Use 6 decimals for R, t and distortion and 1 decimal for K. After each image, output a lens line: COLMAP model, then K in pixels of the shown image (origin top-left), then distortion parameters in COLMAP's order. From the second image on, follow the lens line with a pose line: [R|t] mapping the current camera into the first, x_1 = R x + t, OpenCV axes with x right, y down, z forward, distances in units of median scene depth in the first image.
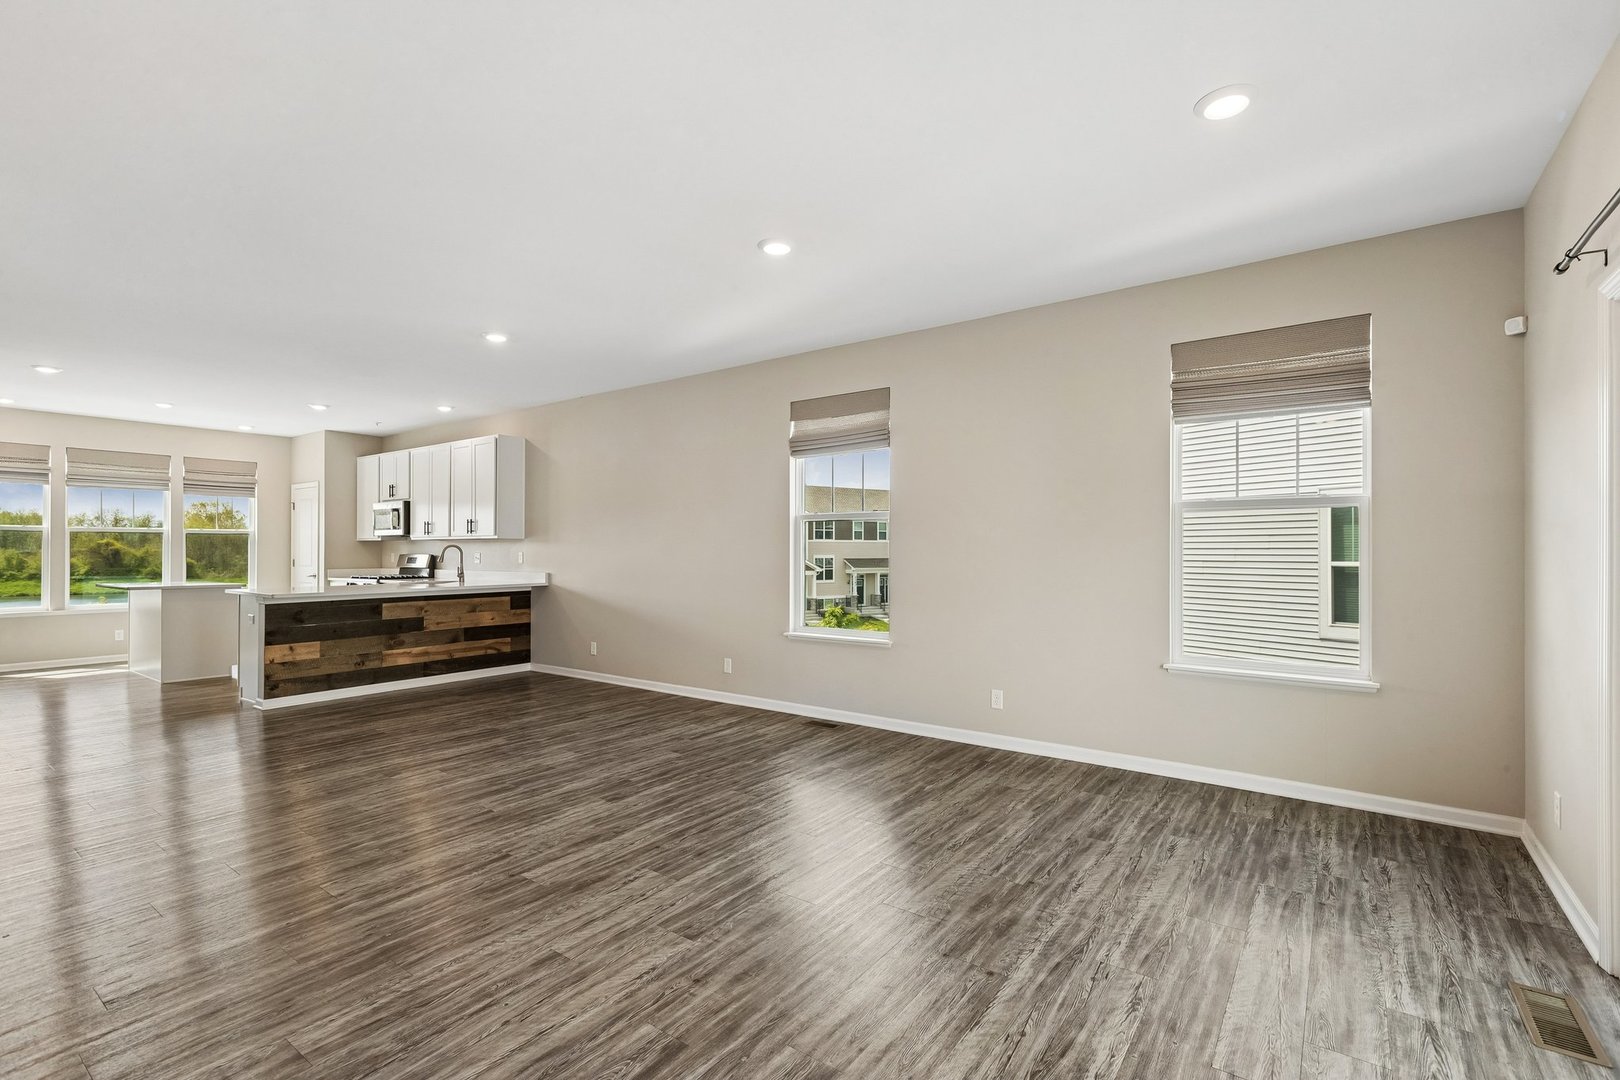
lens RADIAL K [[734.0, 0, 810.3], [0, 734.0, 543.9], [0, 0, 1]] dist [0.002140, -0.000198]
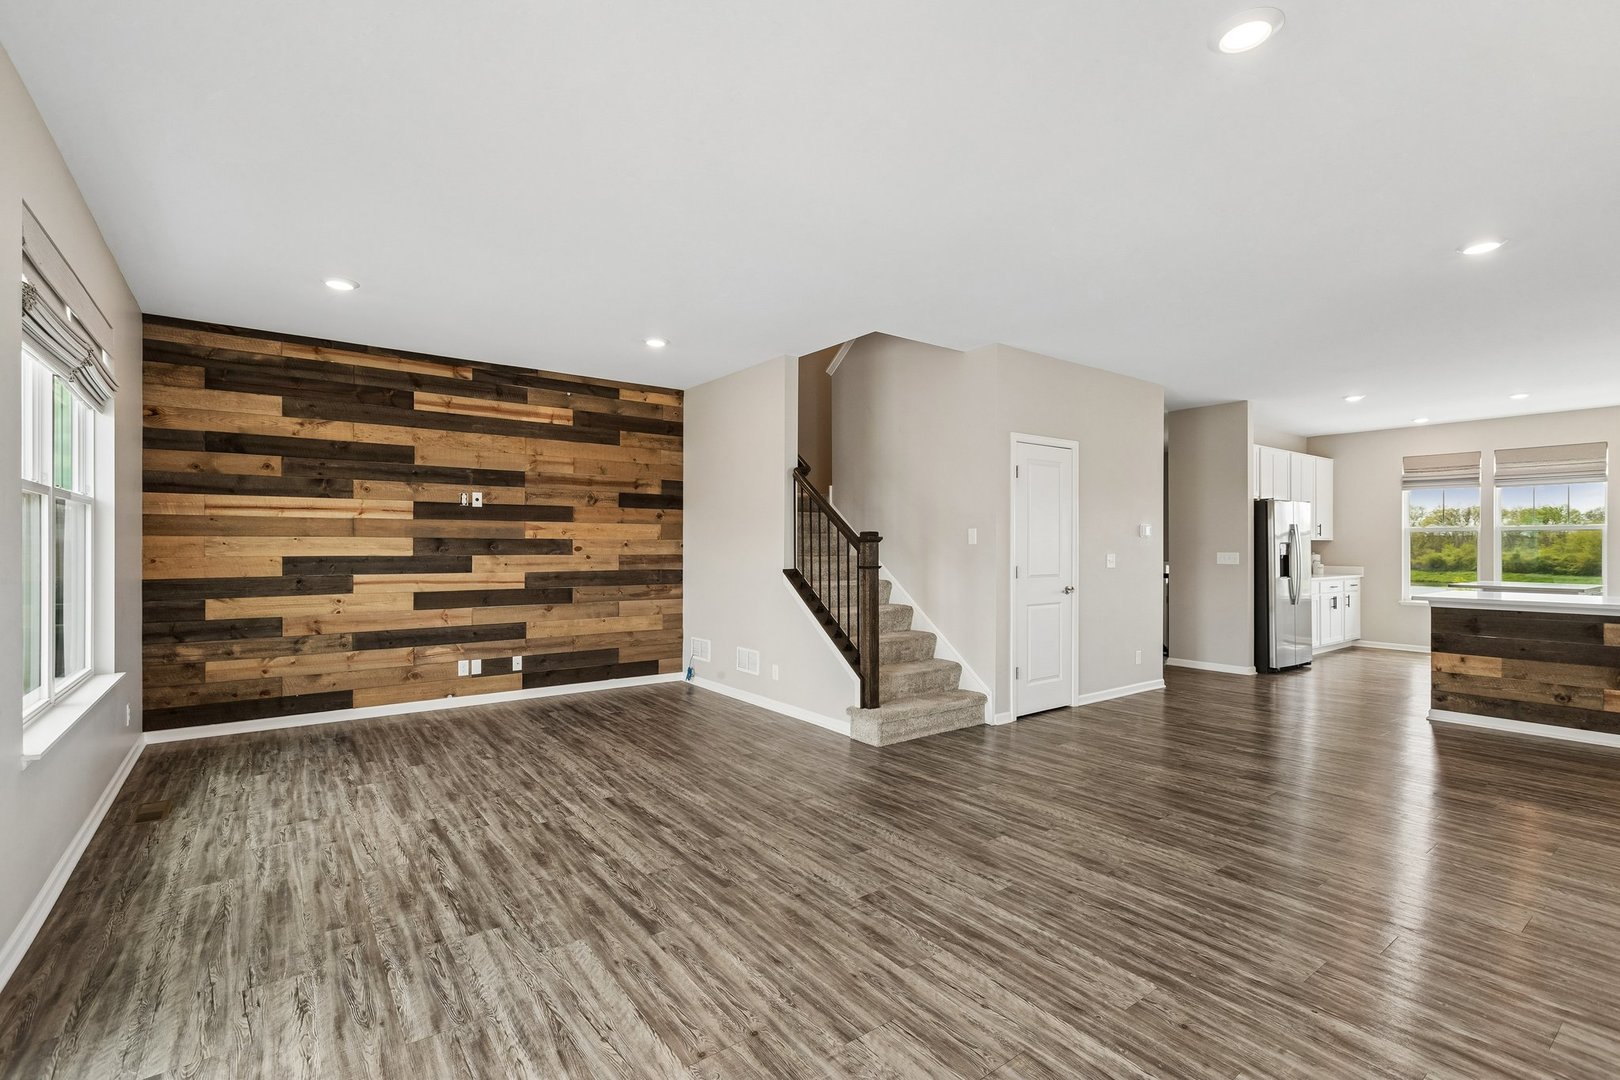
lens RADIAL K [[734.0, 0, 807.9], [0, 734.0, 545.6], [0, 0, 1]] dist [0.002140, -0.000198]
pose [[-0.301096, -0.000698, -0.953593, 0.633890], [0.005593, 0.999981, -0.002497, 0.003919], [0.953577, -0.006085, -0.301087, 0.862095]]
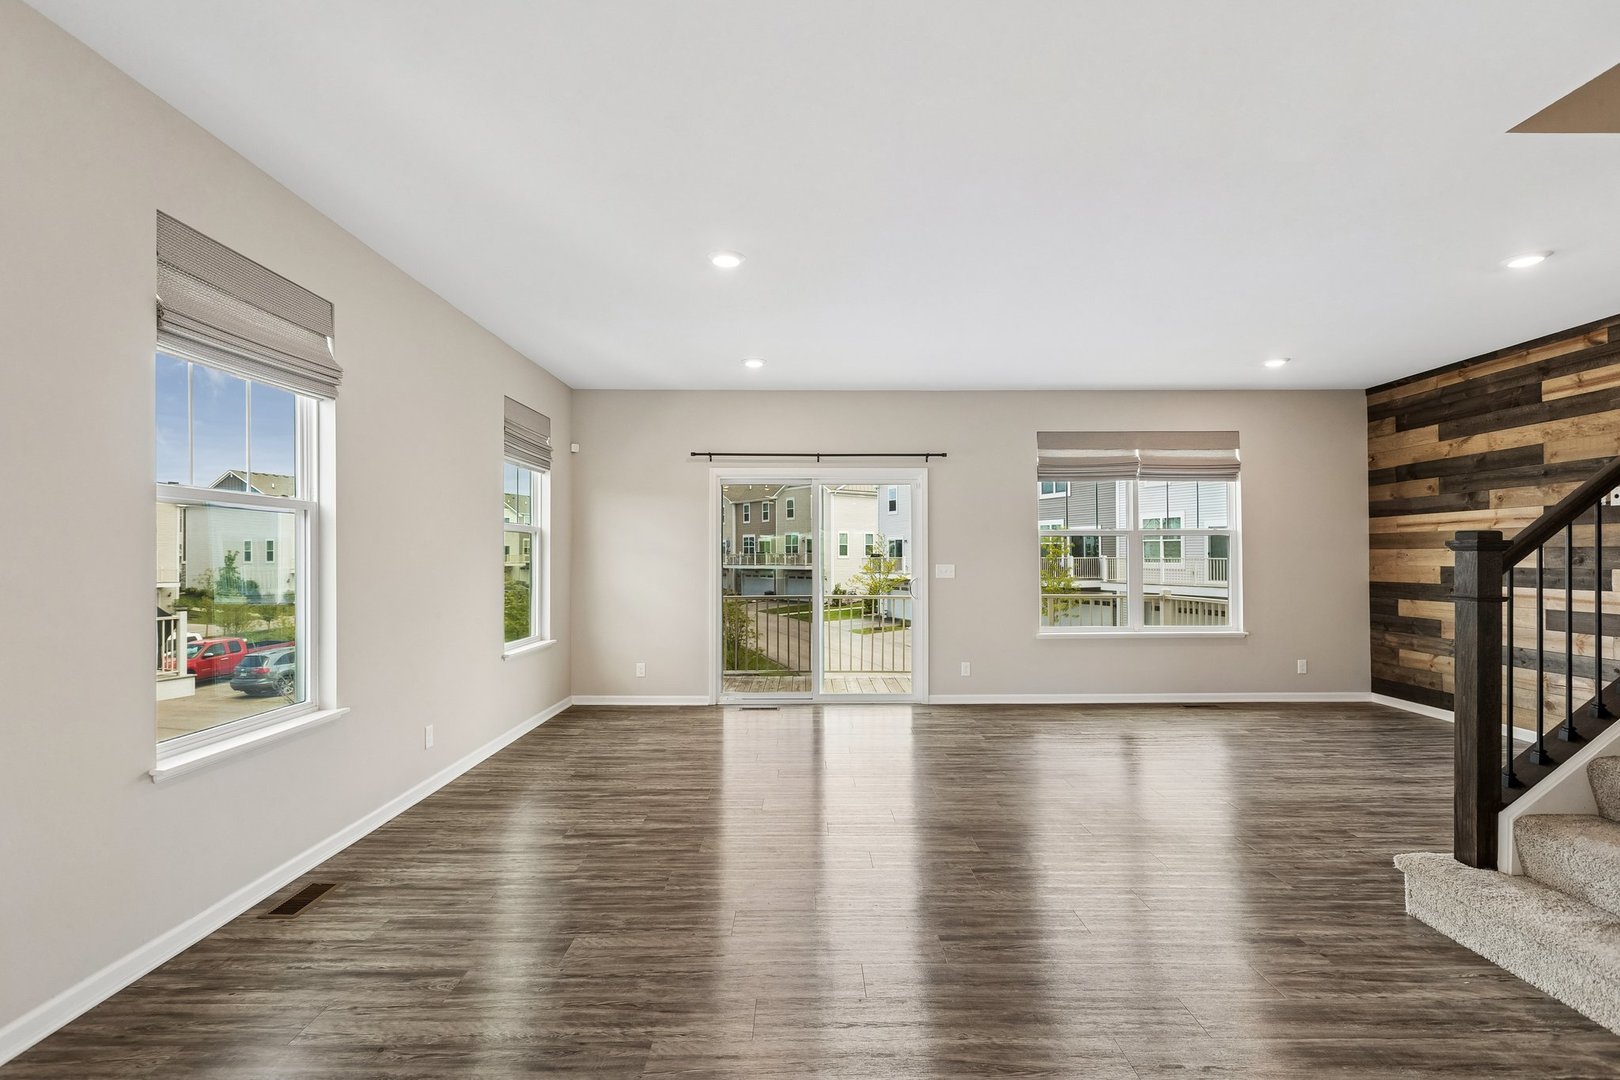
lens RADIAL K [[734.0, 0, 809.5], [0, 734.0, 551.7], [0, 0, 1]] dist [0.002140, -0.000198]
pose [[-0.595926, 0.007585, 0.803004, -0.934343], [-0.002327, 0.999935, -0.011172, 0.005128], [-0.803036, -0.008526, -0.595869, 1.536827]]
